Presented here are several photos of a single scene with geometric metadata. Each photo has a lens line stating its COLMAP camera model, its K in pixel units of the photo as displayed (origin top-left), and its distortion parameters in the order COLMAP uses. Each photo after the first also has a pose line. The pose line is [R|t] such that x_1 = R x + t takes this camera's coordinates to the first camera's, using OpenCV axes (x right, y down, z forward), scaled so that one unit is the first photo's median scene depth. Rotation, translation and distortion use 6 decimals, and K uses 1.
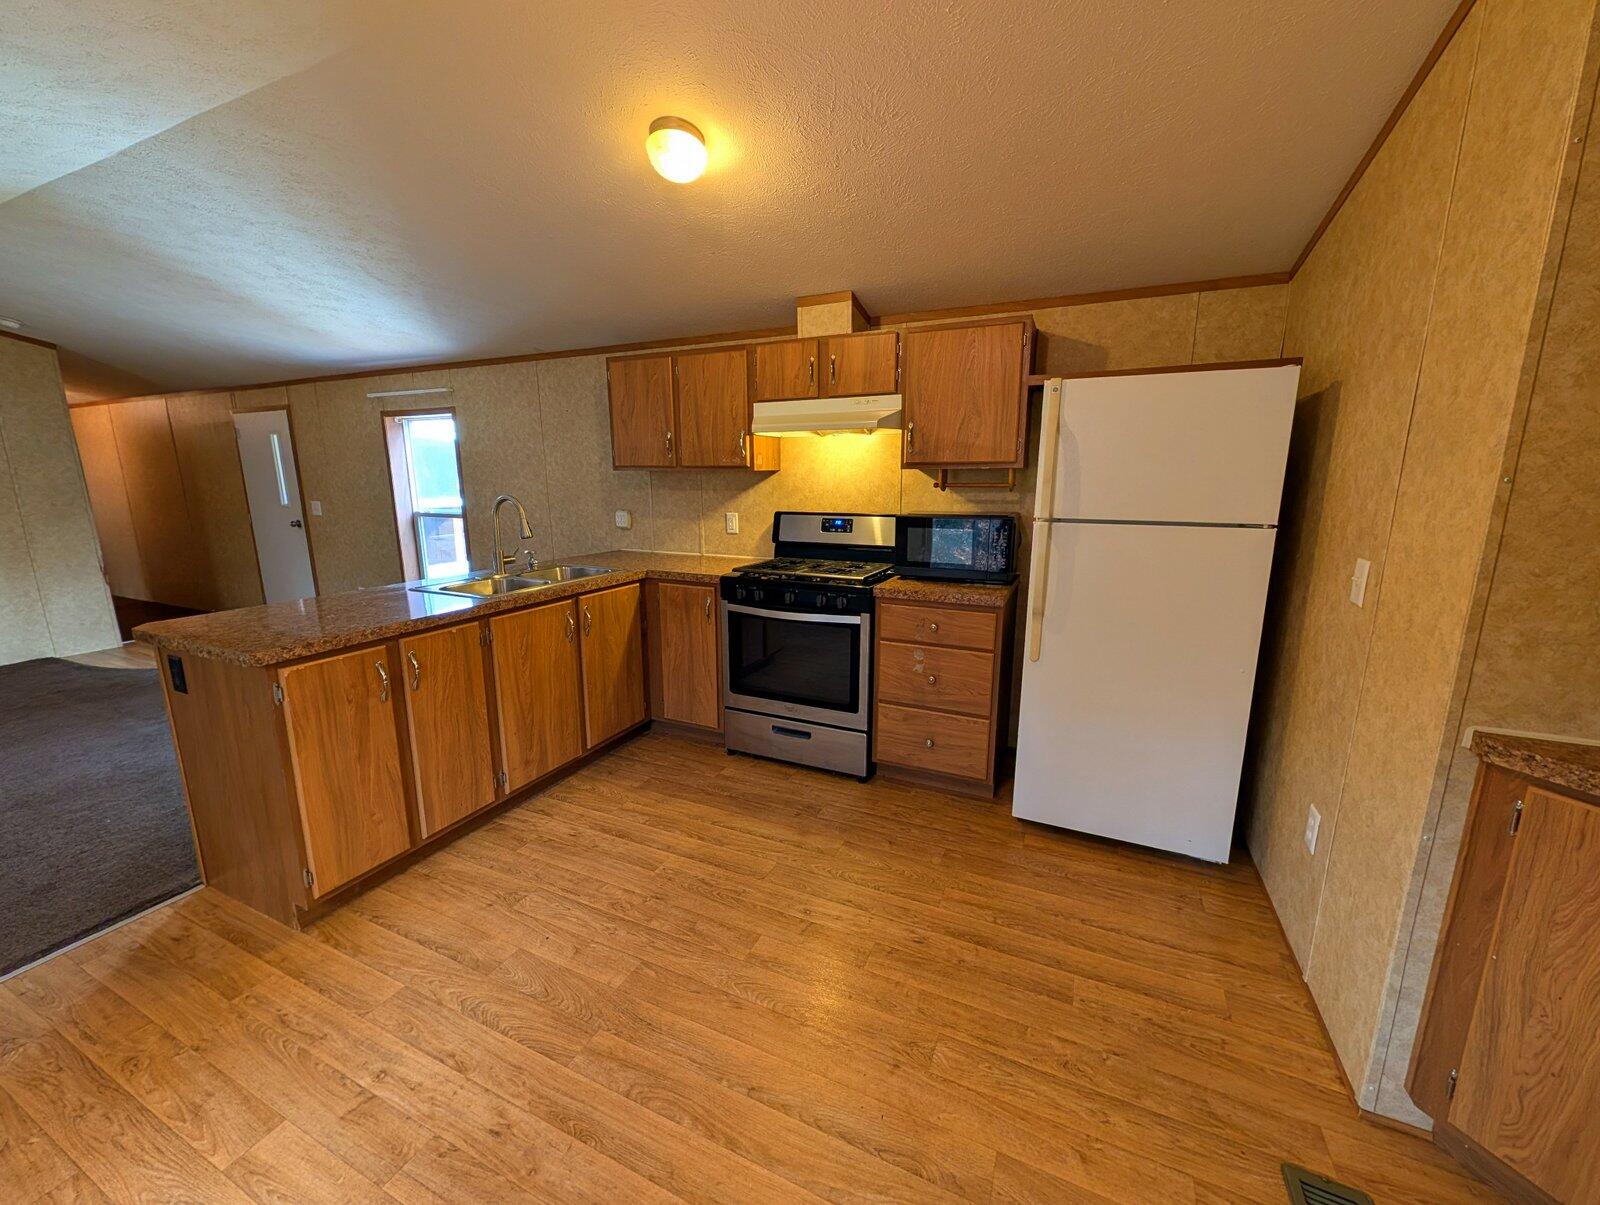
lens RADIAL K [[618.1, 0, 800.0], [0, 618.1, 602.5], [0, 0, 1]] dist [0.007002, -0.000105]
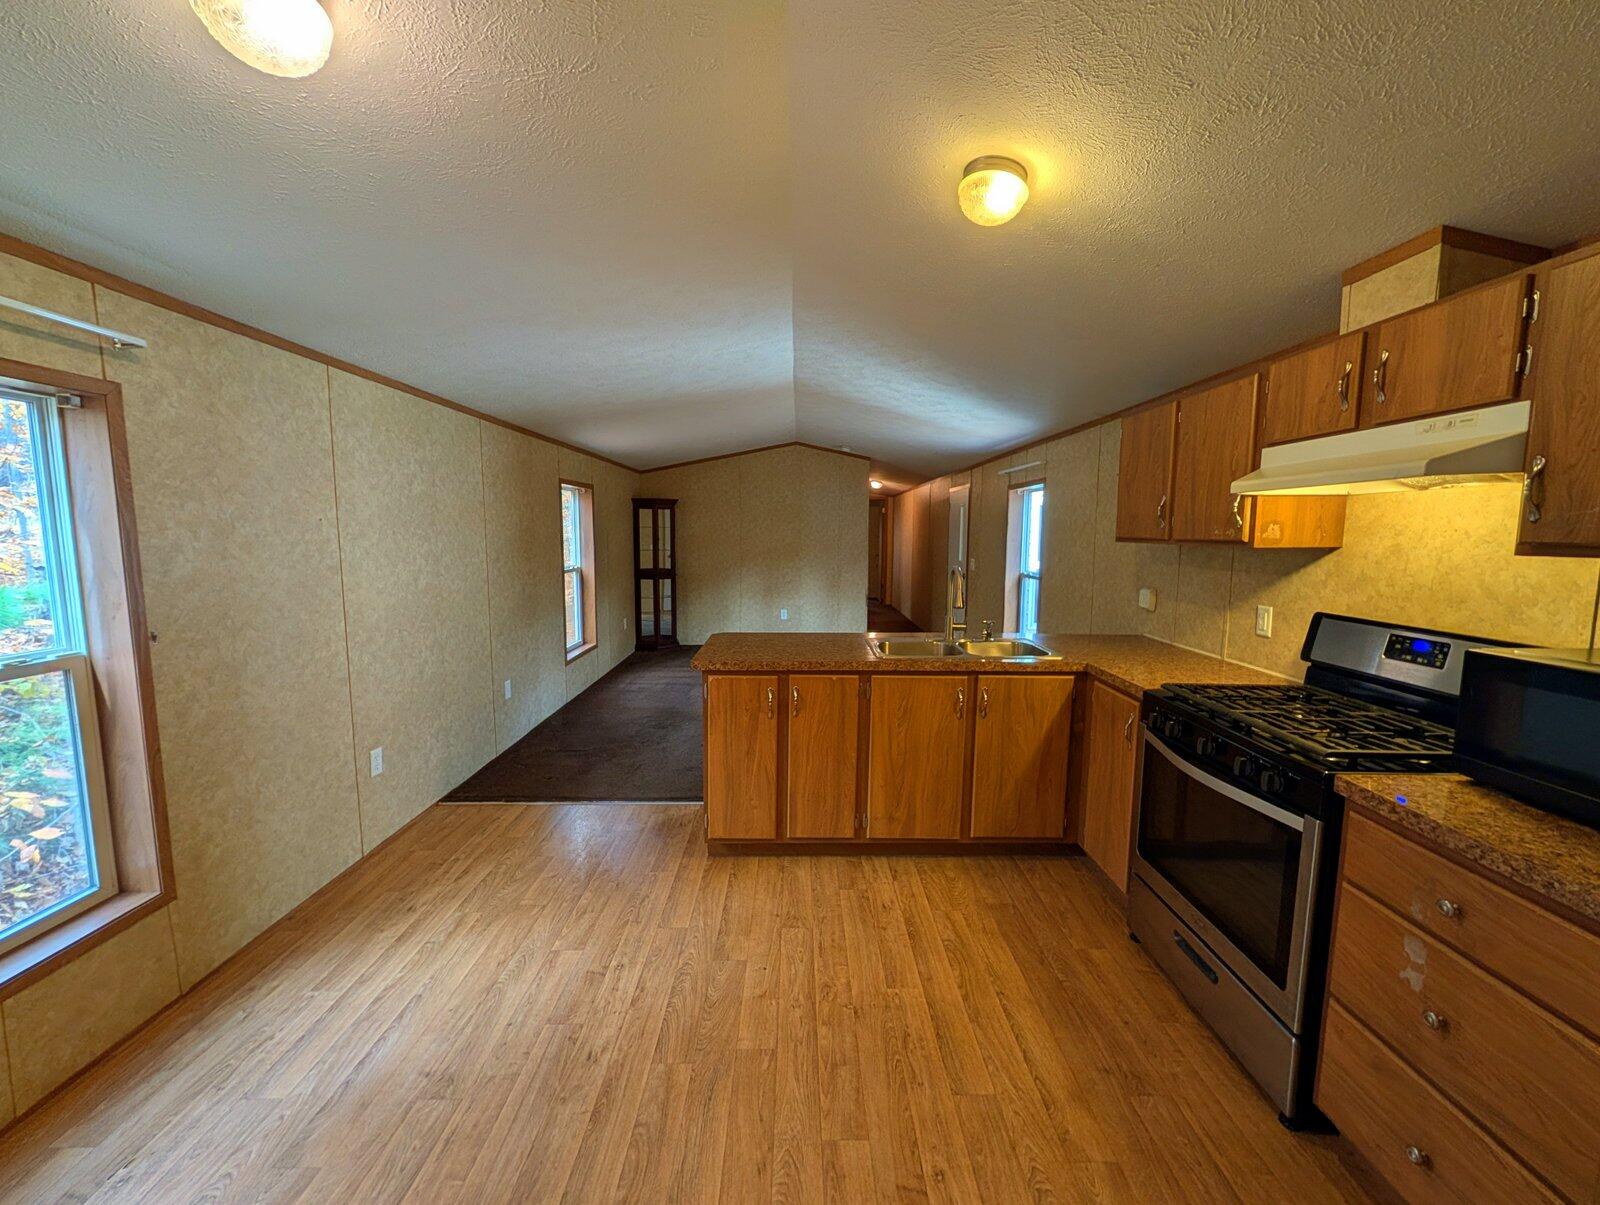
lens RADIAL K [[618.1, 0, 800.0], [0, 618.1, 602.5], [0, 0, 1]] dist [0.007002, -0.000105]
pose [[0.431209, 0.108296, -0.895729, 0.365329], [-0.187832, 0.981794, 0.028279, -0.094447], [0.882484, 0.156053, 0.443700, 0.321851]]
